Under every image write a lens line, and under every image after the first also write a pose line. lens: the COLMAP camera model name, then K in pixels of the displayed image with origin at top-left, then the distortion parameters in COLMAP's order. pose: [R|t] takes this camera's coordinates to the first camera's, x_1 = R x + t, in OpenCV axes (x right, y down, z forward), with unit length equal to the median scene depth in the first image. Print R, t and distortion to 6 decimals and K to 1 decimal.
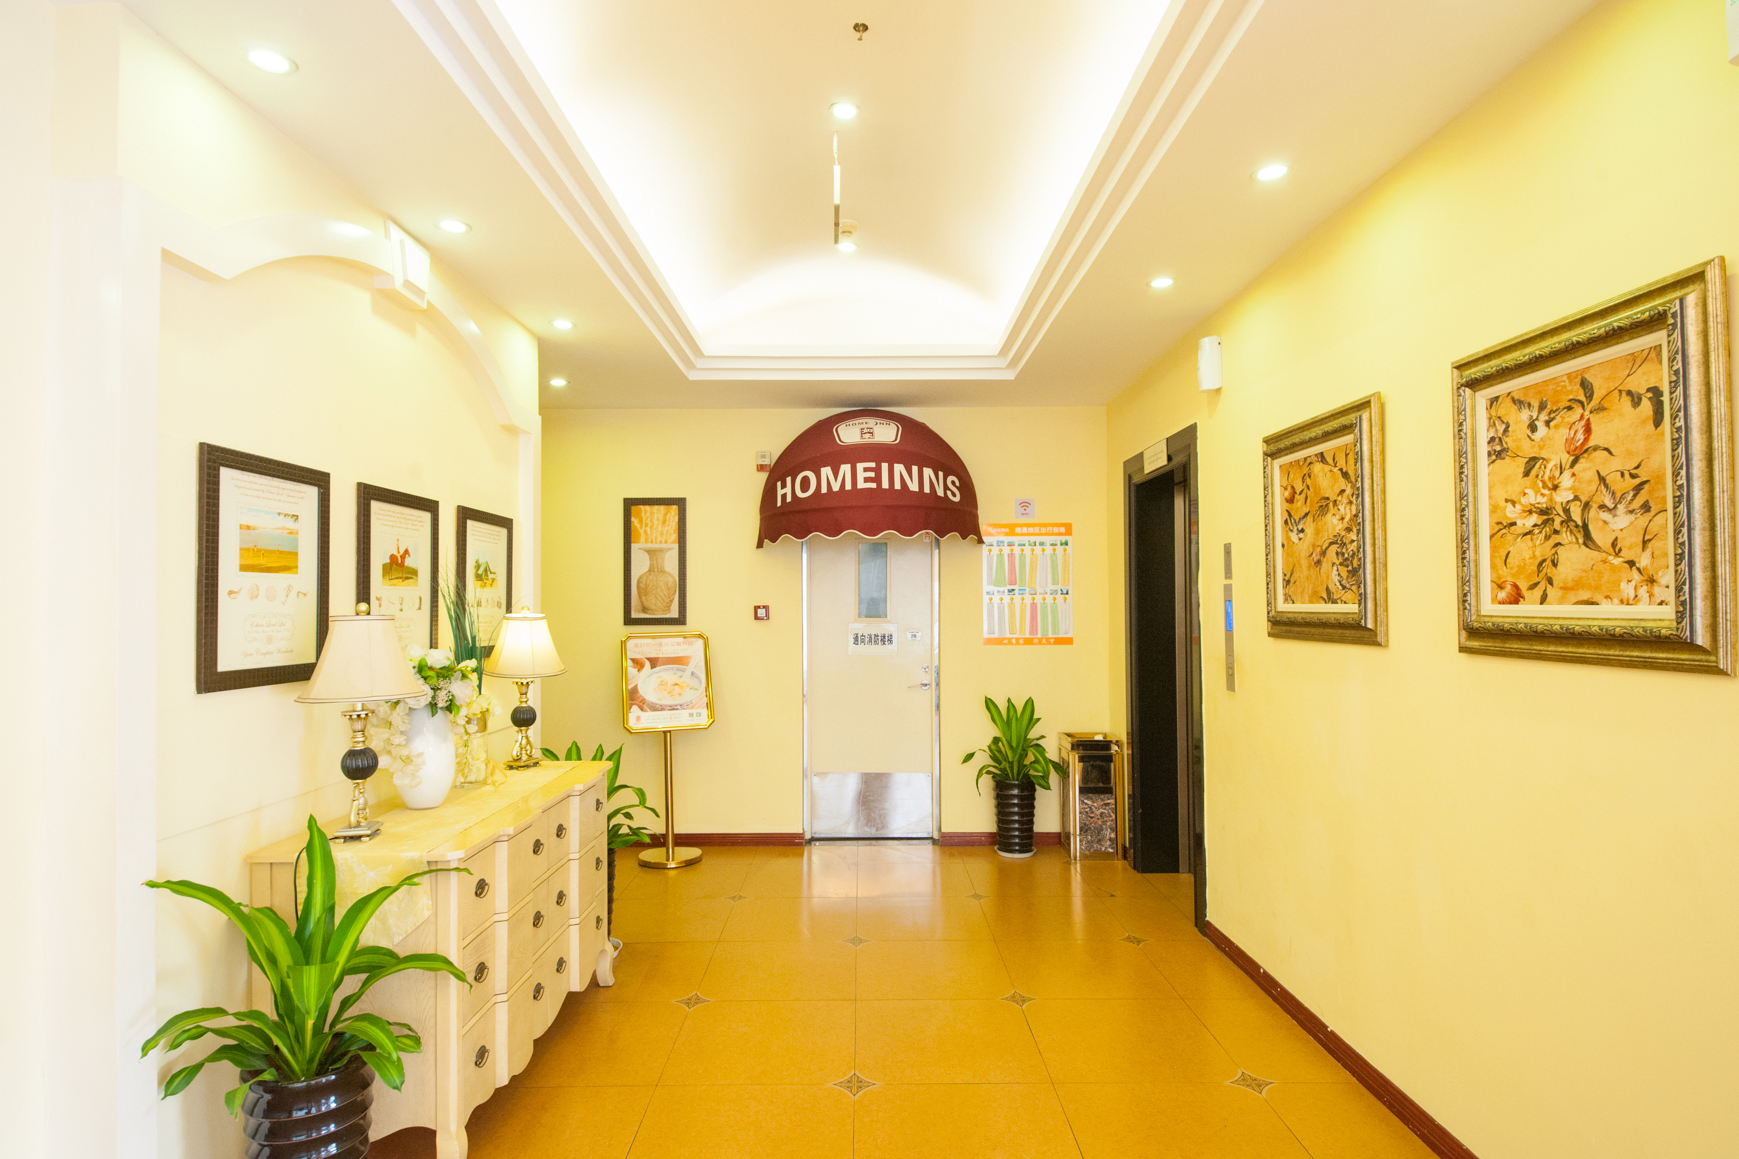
lens RADIAL K [[927.1, 0, 871.1], [0, 927.1, 589.5], [0, 0, 1]] dist [-0.001576, -0.000583]
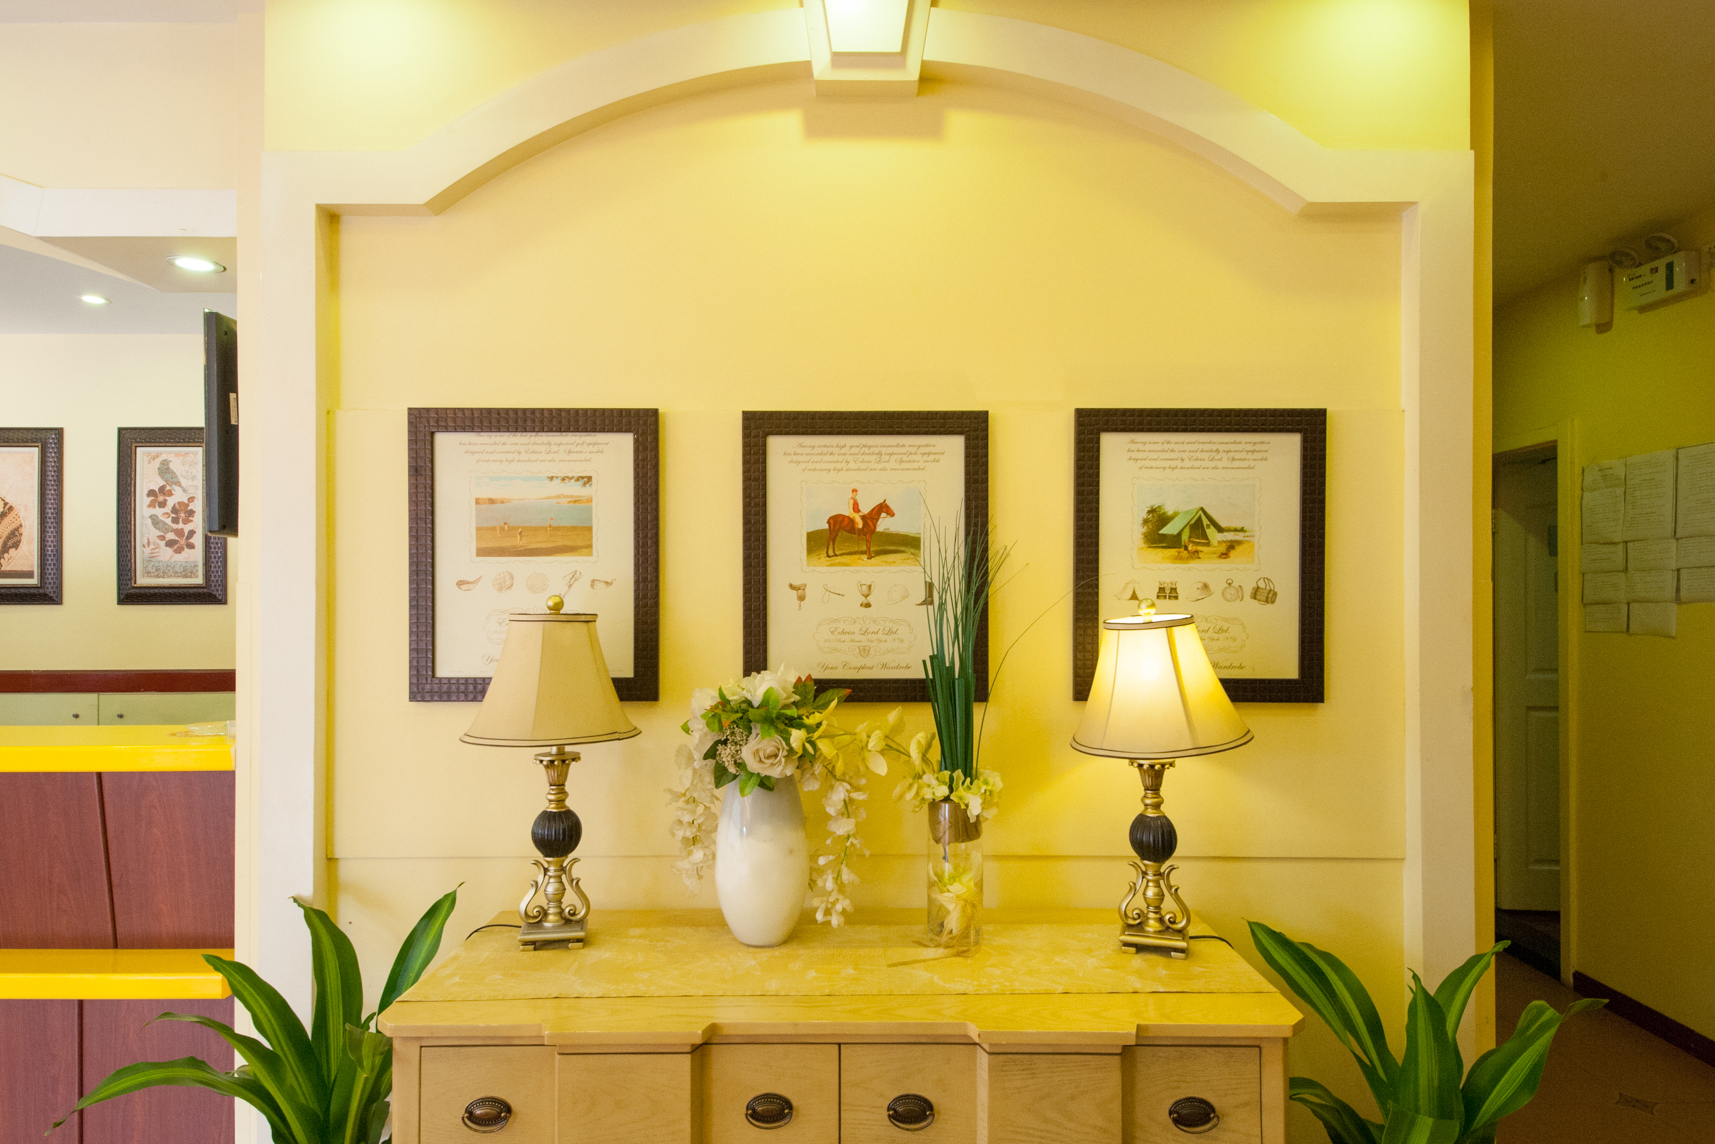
lens RADIAL K [[1011.0, 0, 857.2], [0, 1011.0, 583.0], [0, 0, 1]] dist [0.052672, 0.000225]
pose [[0.000350, -0.002347, -0.999997, 0.192039], [0.018956, 0.999818, -0.002340, 0.010976], [0.999820, -0.018955, 0.000394, 1.216014]]
